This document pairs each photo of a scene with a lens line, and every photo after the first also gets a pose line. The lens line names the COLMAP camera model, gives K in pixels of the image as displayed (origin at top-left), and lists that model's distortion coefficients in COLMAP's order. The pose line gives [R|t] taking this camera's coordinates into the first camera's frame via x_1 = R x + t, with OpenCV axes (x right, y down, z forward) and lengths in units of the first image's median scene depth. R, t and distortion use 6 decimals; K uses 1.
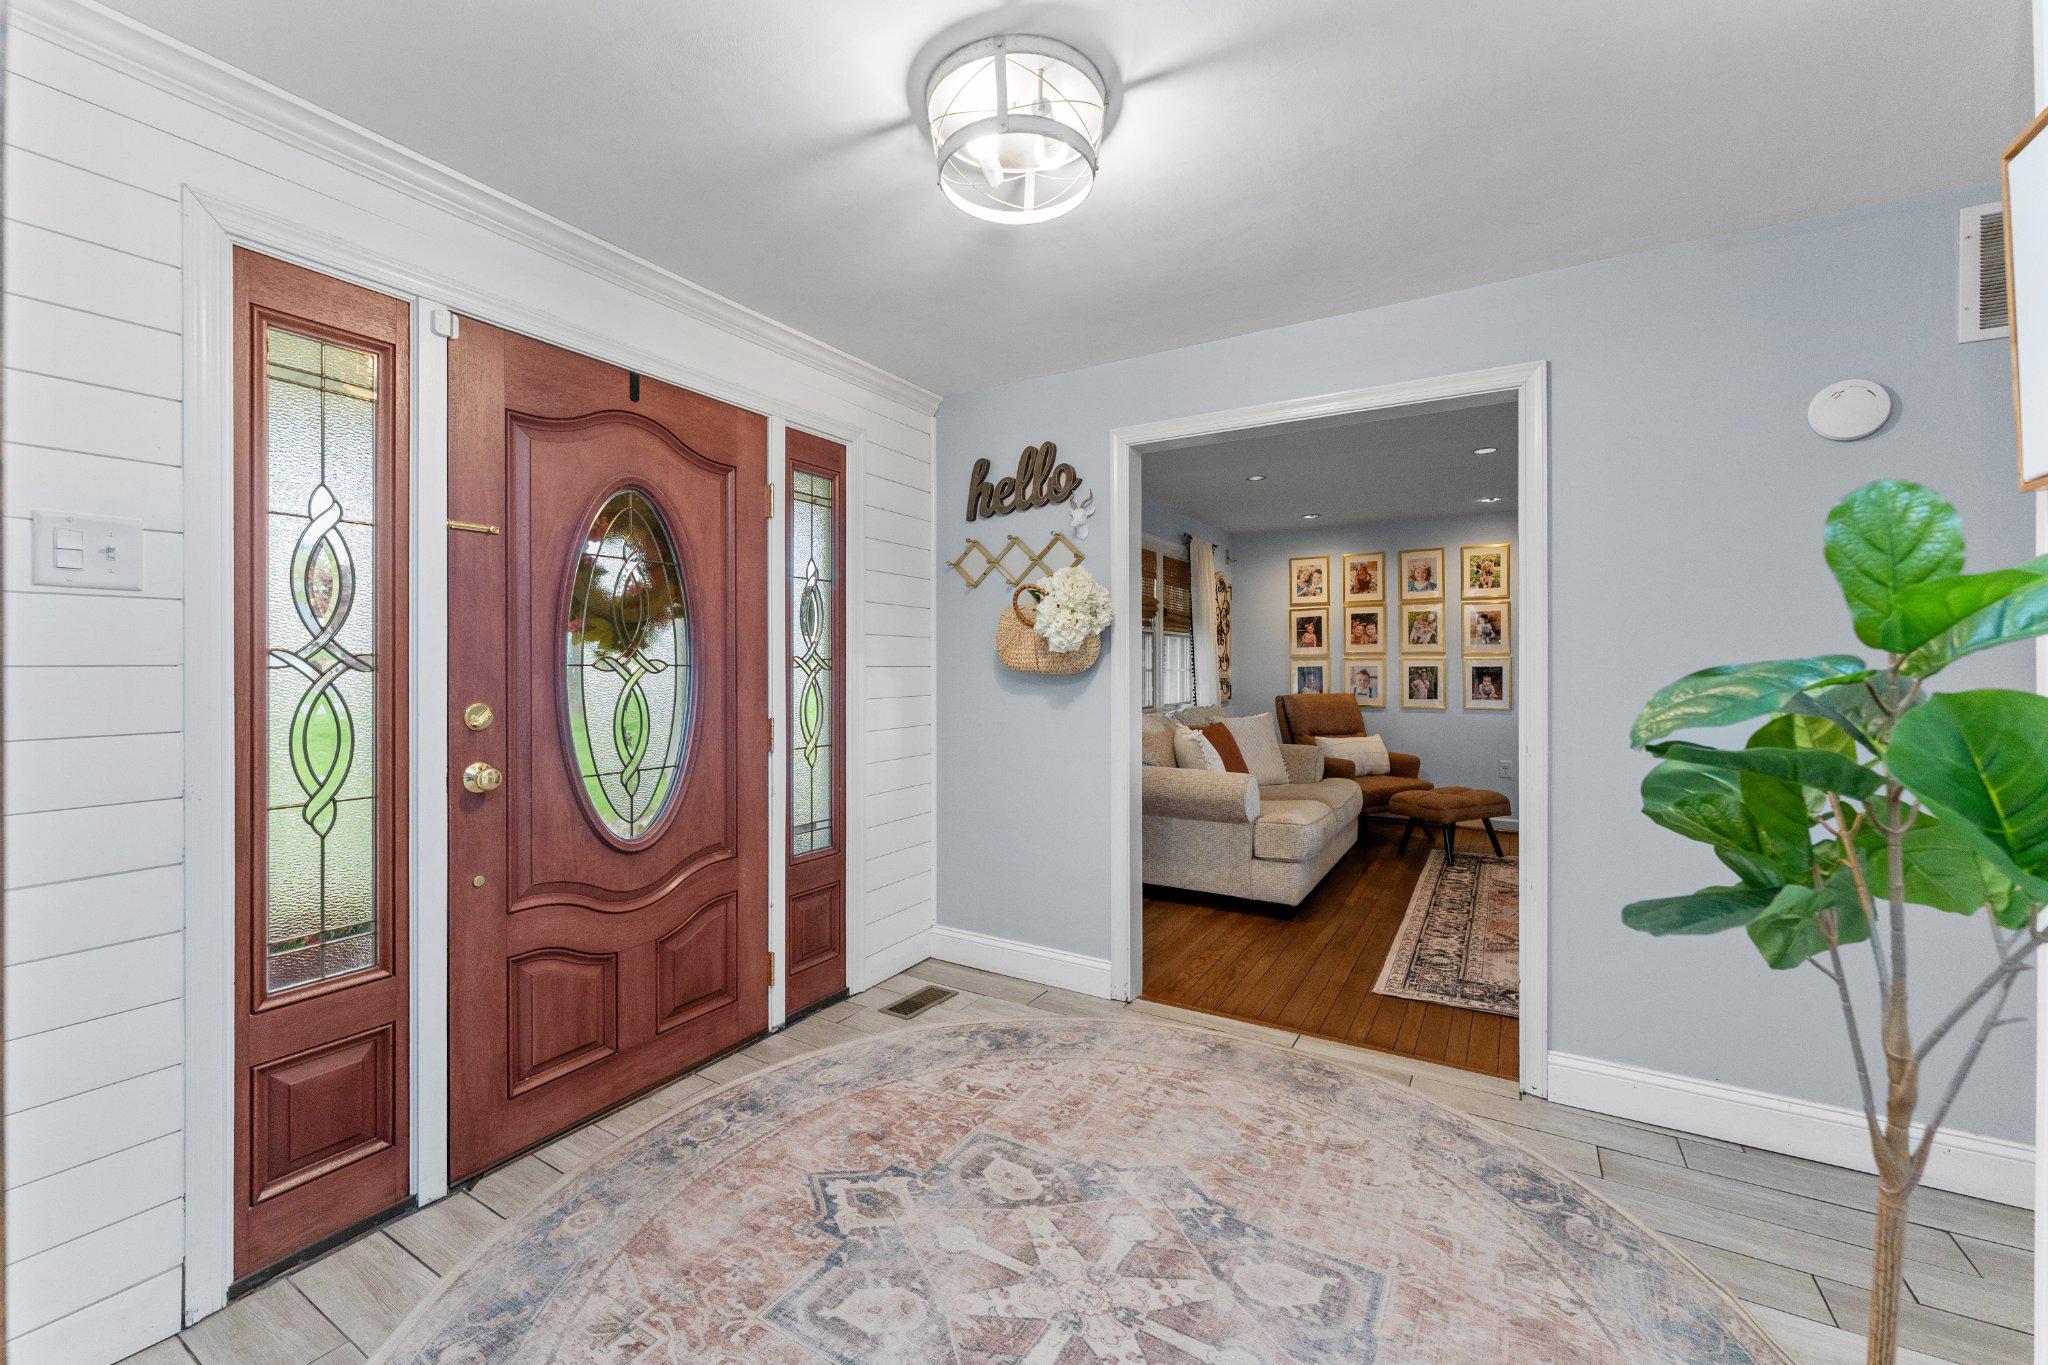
lens RADIAL K [[824.0, 0, 1027.9], [0, 824.0, 663.0], [0, 0, 1]] dist [0.001395, 0.000611]
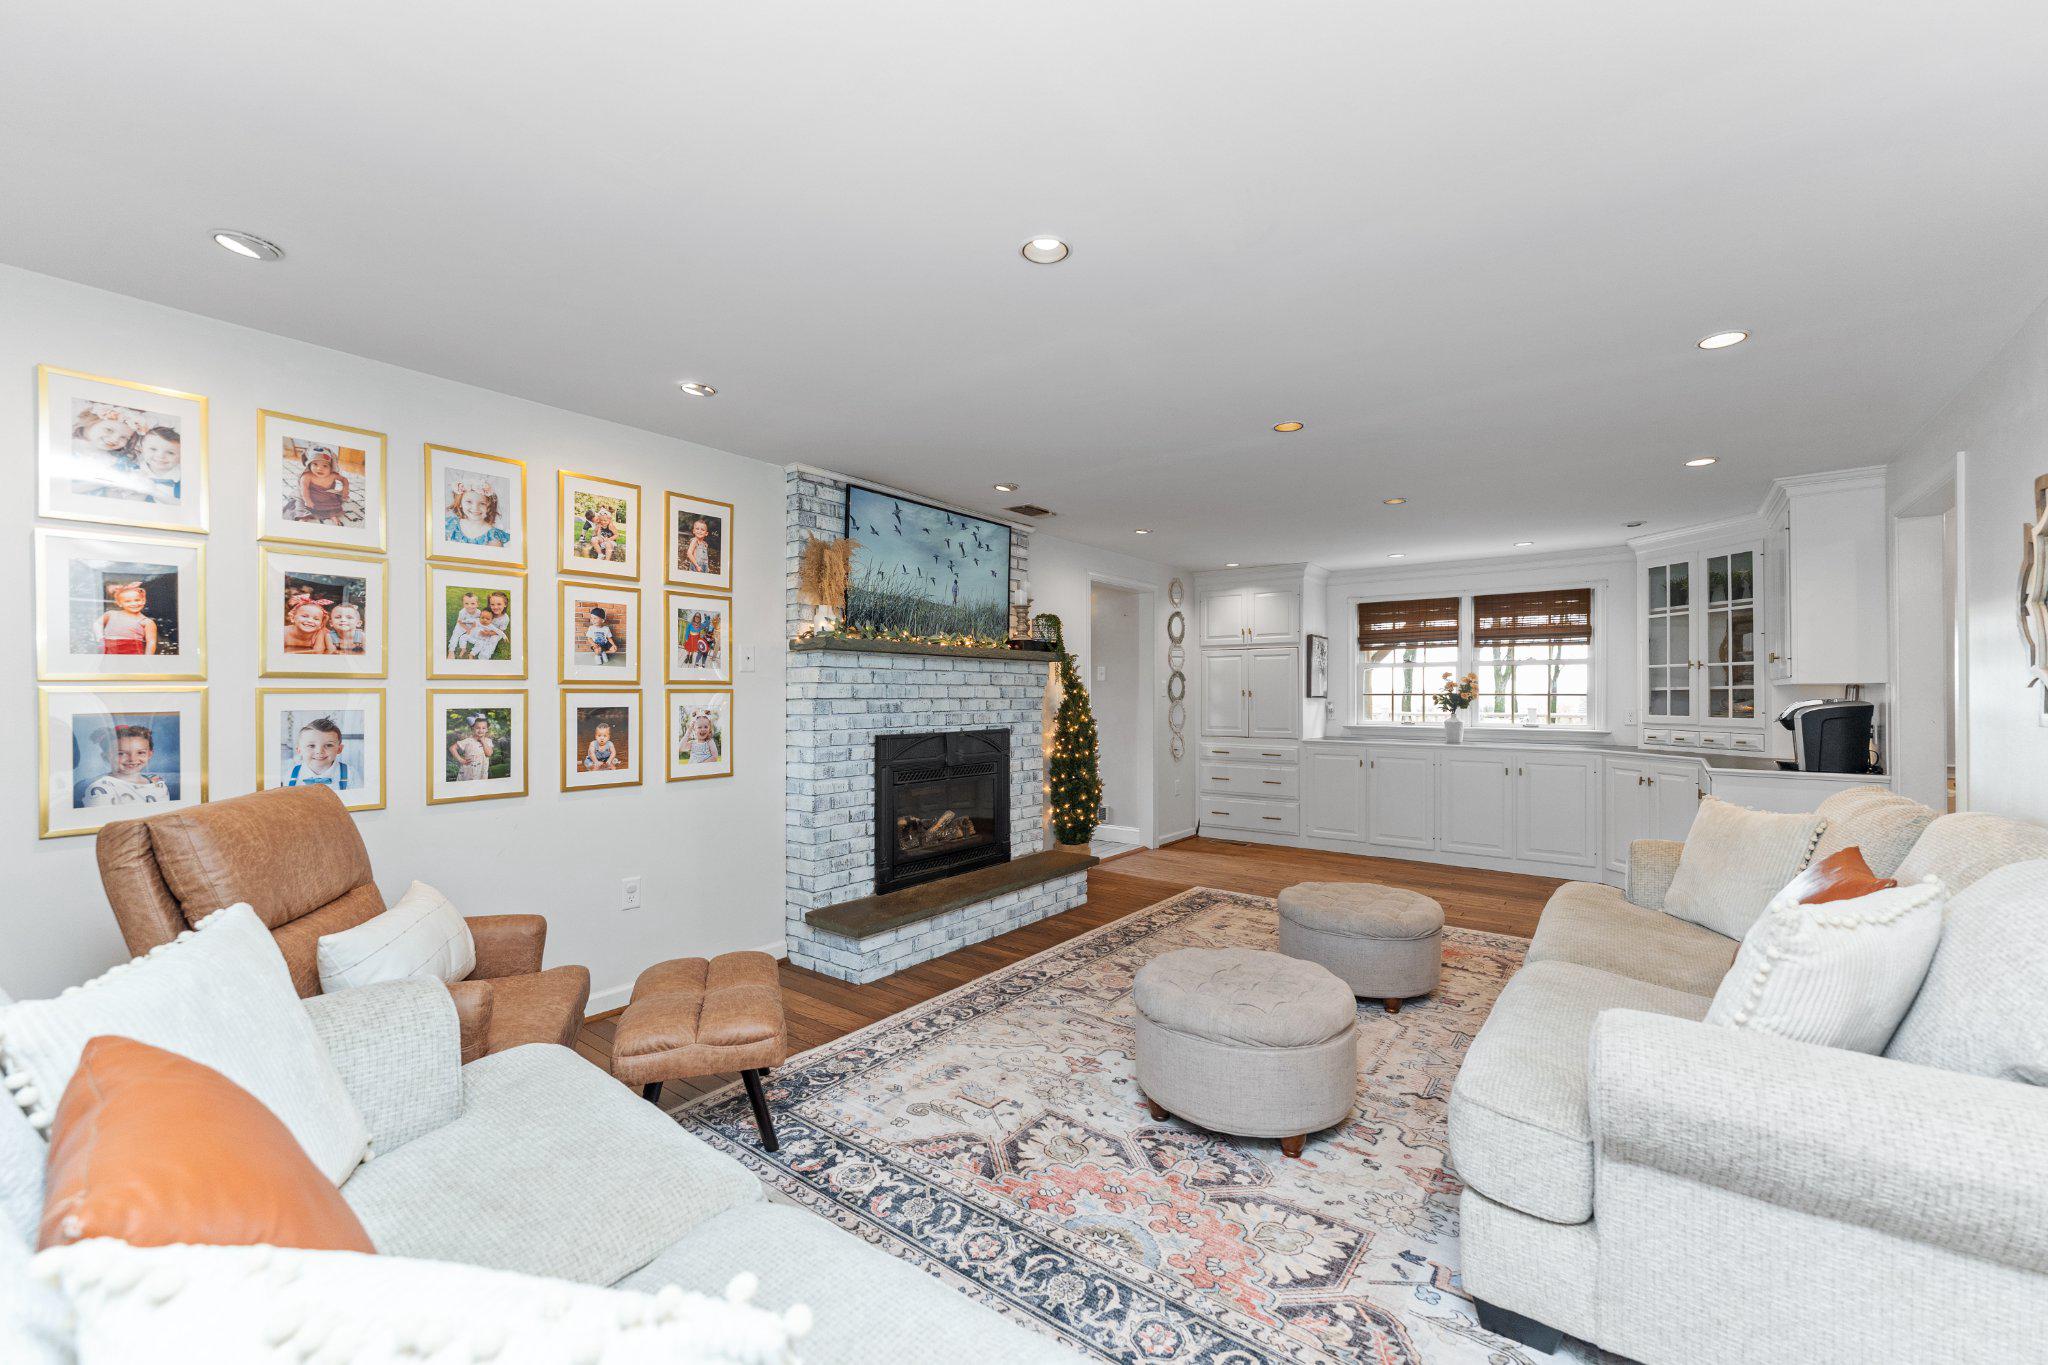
lens RADIAL K [[824.0, 0, 1024.2], [0, 824.0, 689.4], [0, 0, 1]] dist [0.001395, 0.000611]
pose [[0.120144, 0.006564, 0.992735, 0.059807], [-0.001918, 0.999978, -0.006380, -0.003975], [-0.992755, -0.001138, 0.120154, 0.643536]]
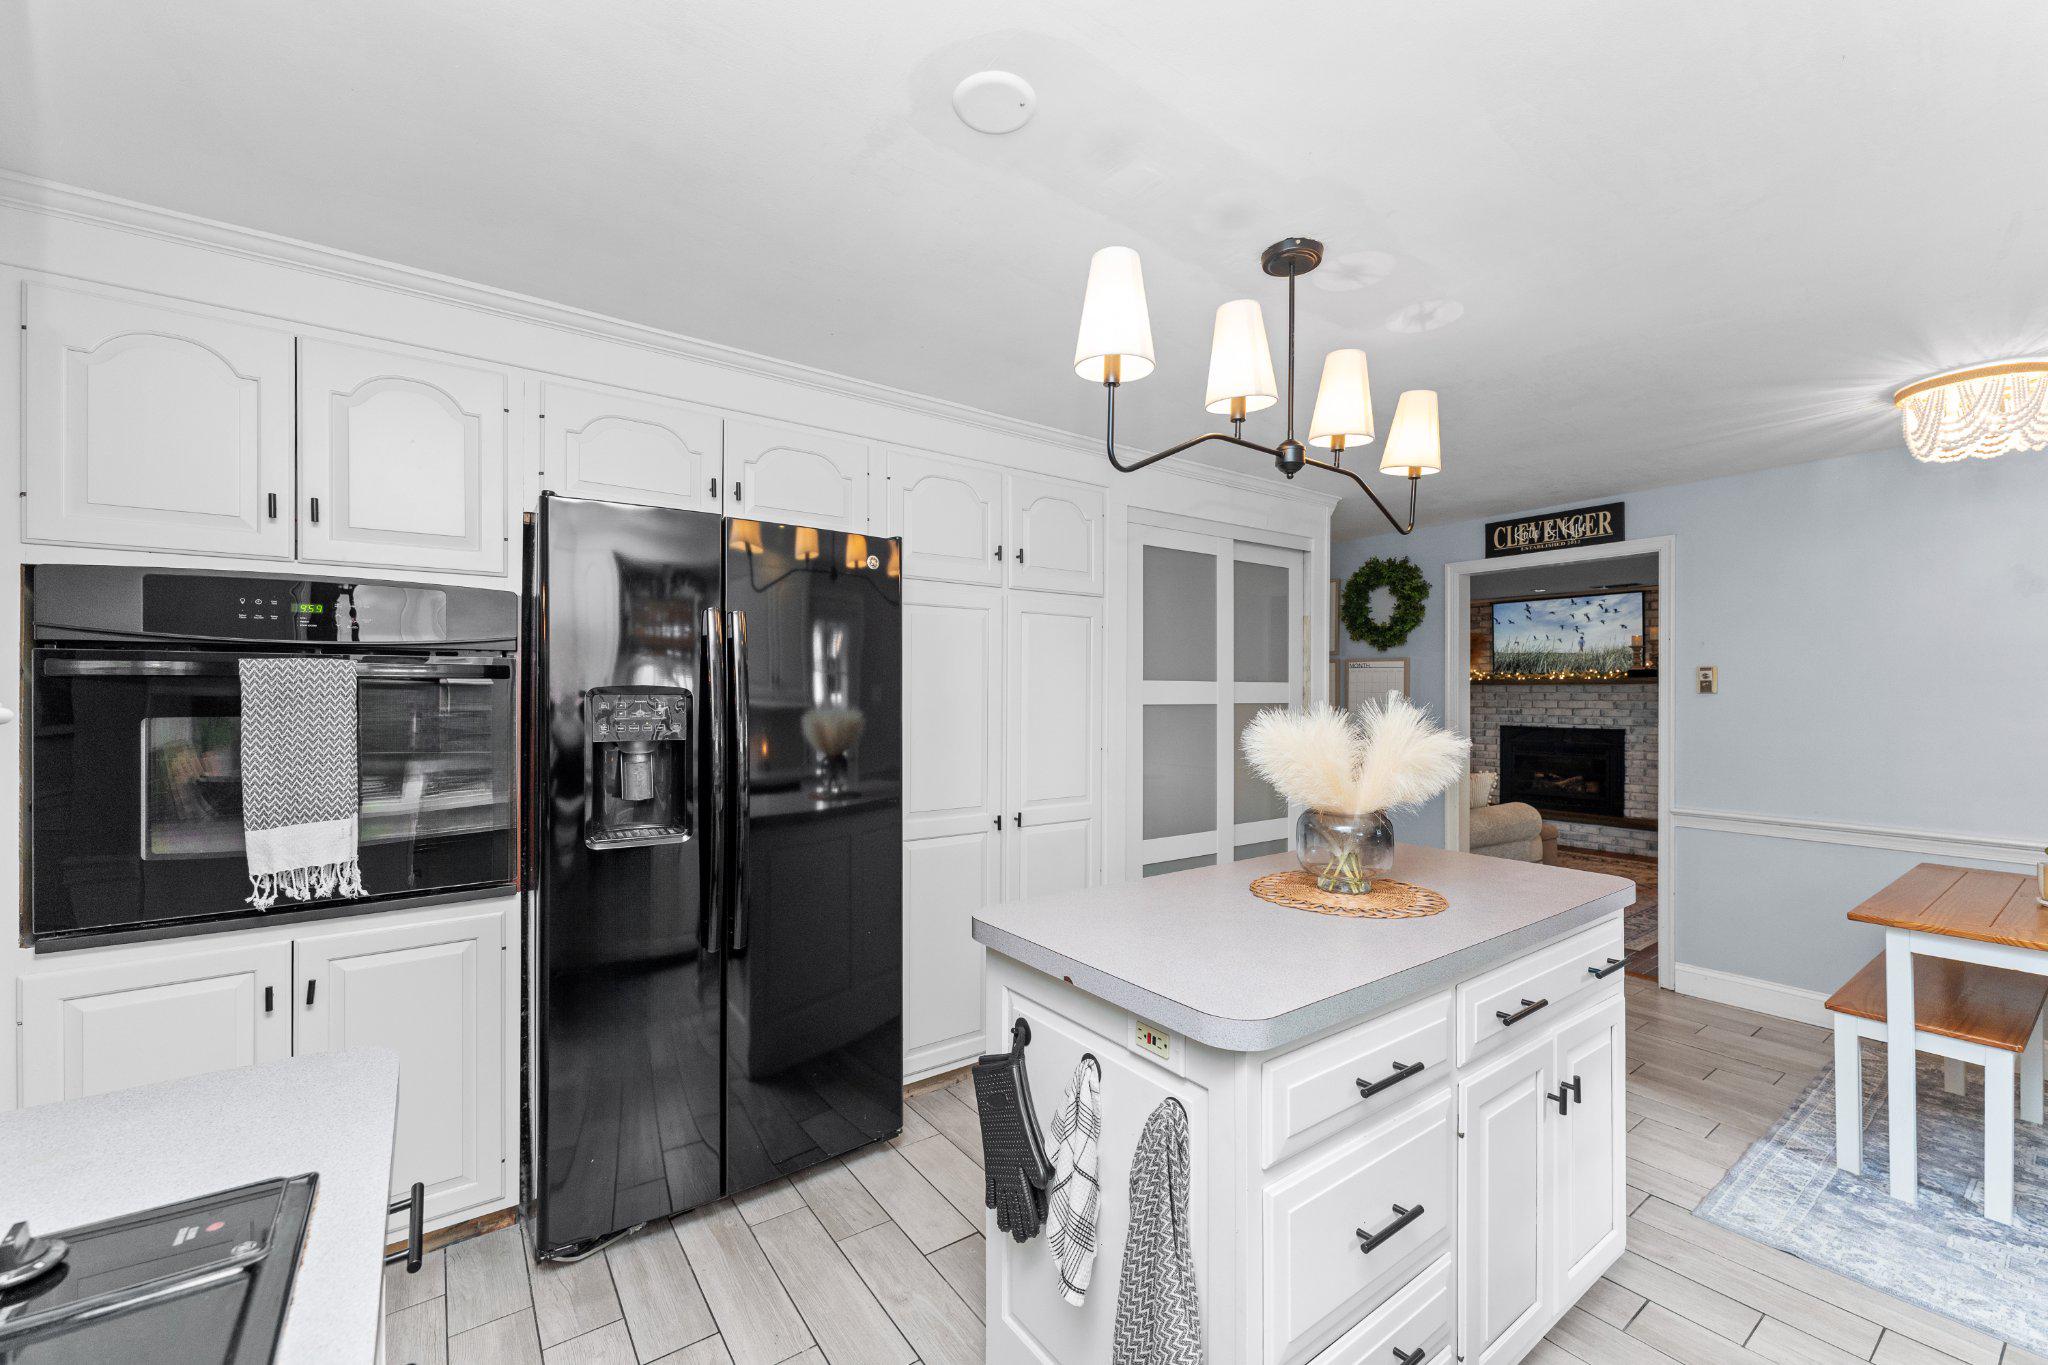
lens RADIAL K [[824.0, 0, 1027.6], [0, 824.0, 687.6], [0, 0, 1]] dist [0.001395, 0.000611]
pose [[0.922803, -0.000787, -0.385272, 0.500224], [-0.001441, 0.999984, -0.005494, -0.023412], [0.385270, 0.005625, 0.922787, -0.655910]]
